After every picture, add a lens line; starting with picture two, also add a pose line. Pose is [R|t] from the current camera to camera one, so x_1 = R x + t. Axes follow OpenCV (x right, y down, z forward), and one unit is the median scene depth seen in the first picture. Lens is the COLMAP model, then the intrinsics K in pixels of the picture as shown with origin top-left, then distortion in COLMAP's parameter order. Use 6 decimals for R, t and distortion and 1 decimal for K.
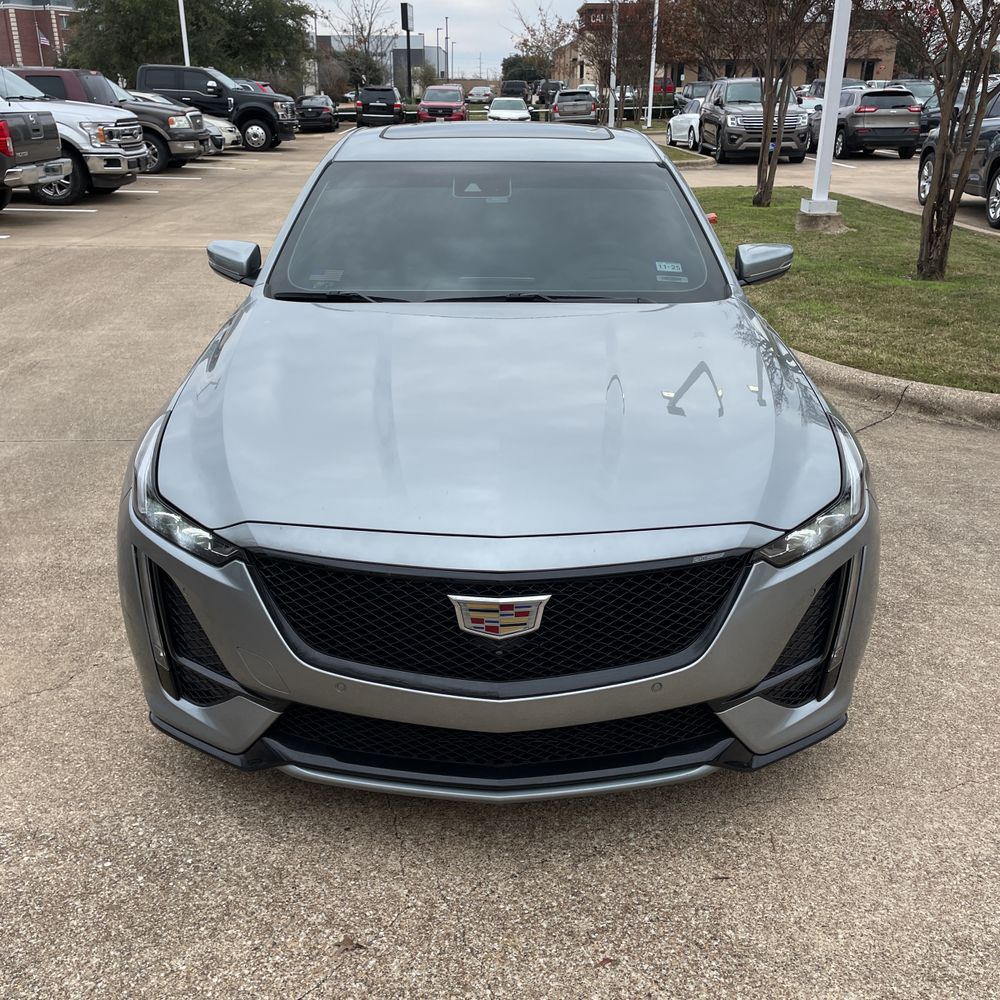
lens RADIAL K [[1015.2, 0, 494.6], [0, 1015.2, 503.3], [0, 0, 1]] dist [0.031985, 0.000000]
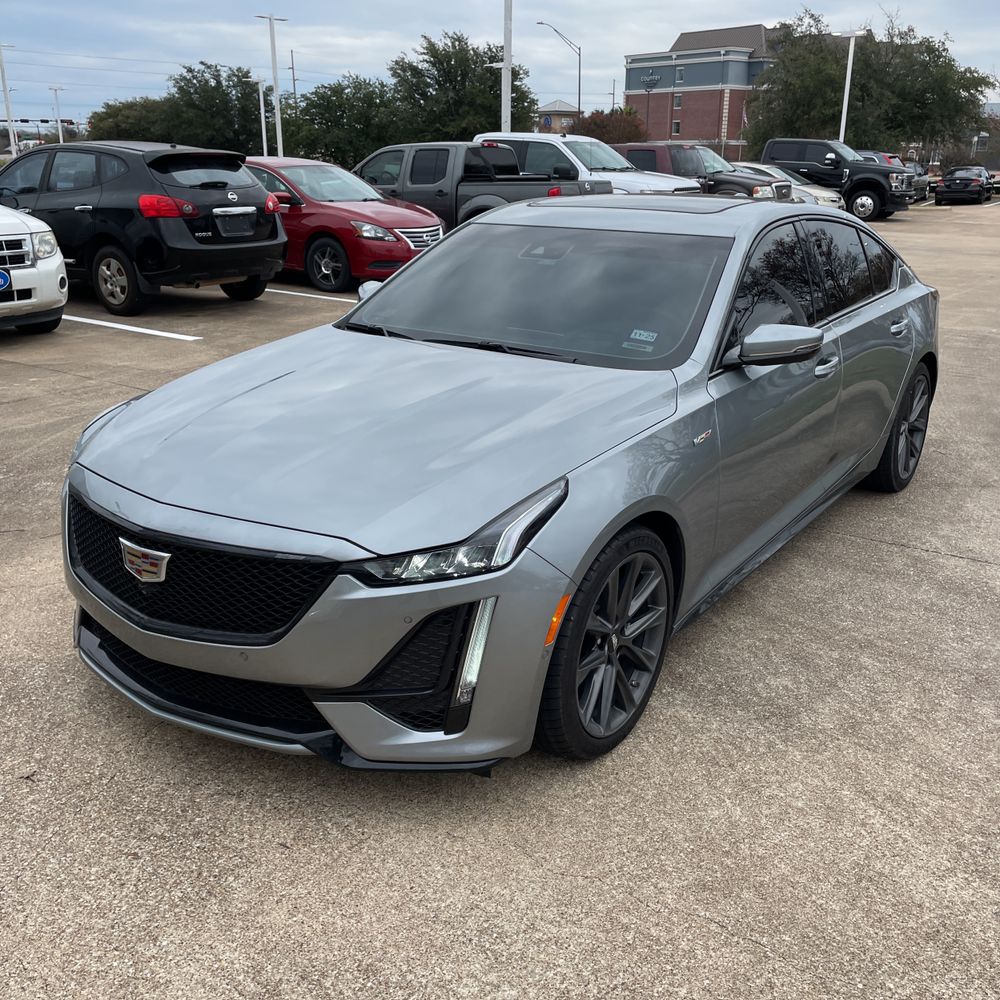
lens RADIAL K [[1015.2, 0, 530.7], [0, 1015.2, 500.9], [0, 0, 1]] dist [0.031985, 0.000000]
pose [[0.825030, 0.188473, -0.532732, 0.654327], [-0.221578, 0.975141, 0.001837, -0.045859], [0.519835, 0.116526, 0.846282, 0.092517]]
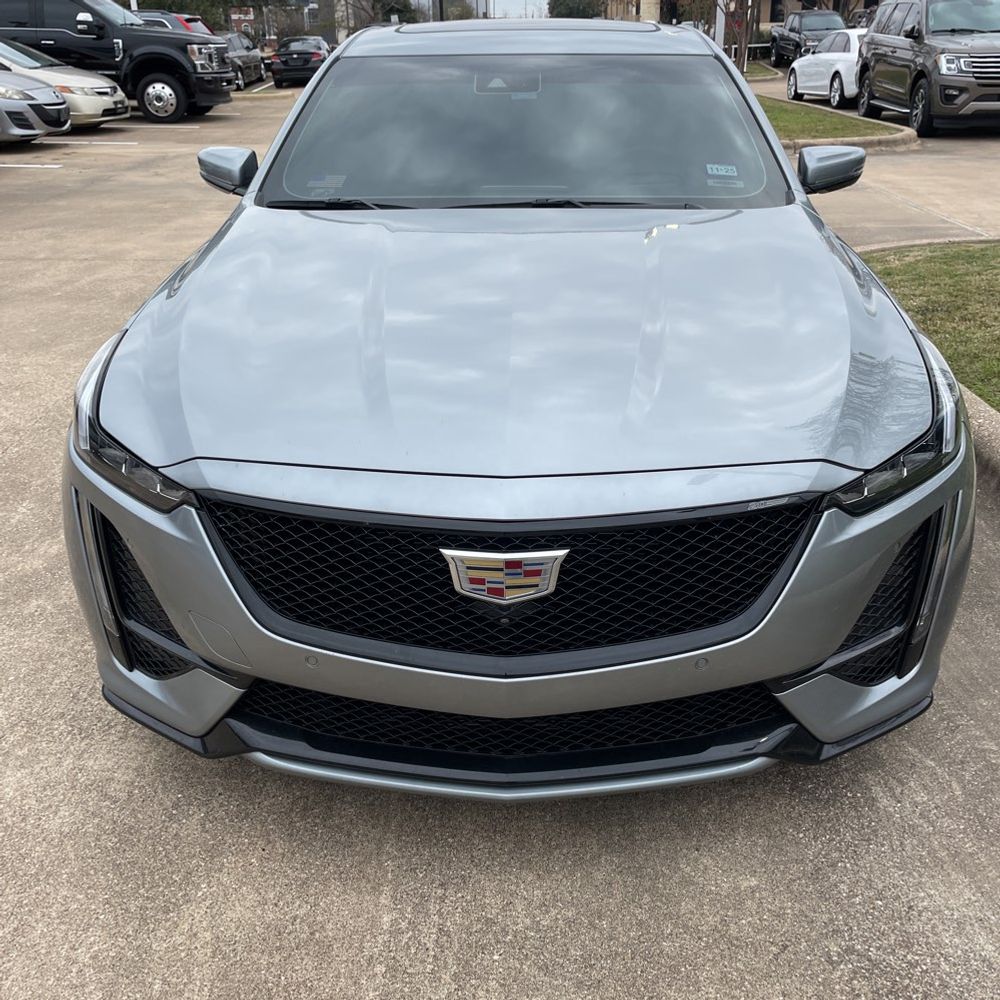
lens RADIAL K [[1015.2, 0, 519.1], [0, 1015.2, 486.6], [0, 0, 1]] dist [0.031985, 0.000000]
pose [[0.999664, 0.002527, -0.025778, 0.022210], [-0.001730, 0.999522, 0.030879, 0.009990], [0.025844, -0.030824, 0.999191, 0.123108]]
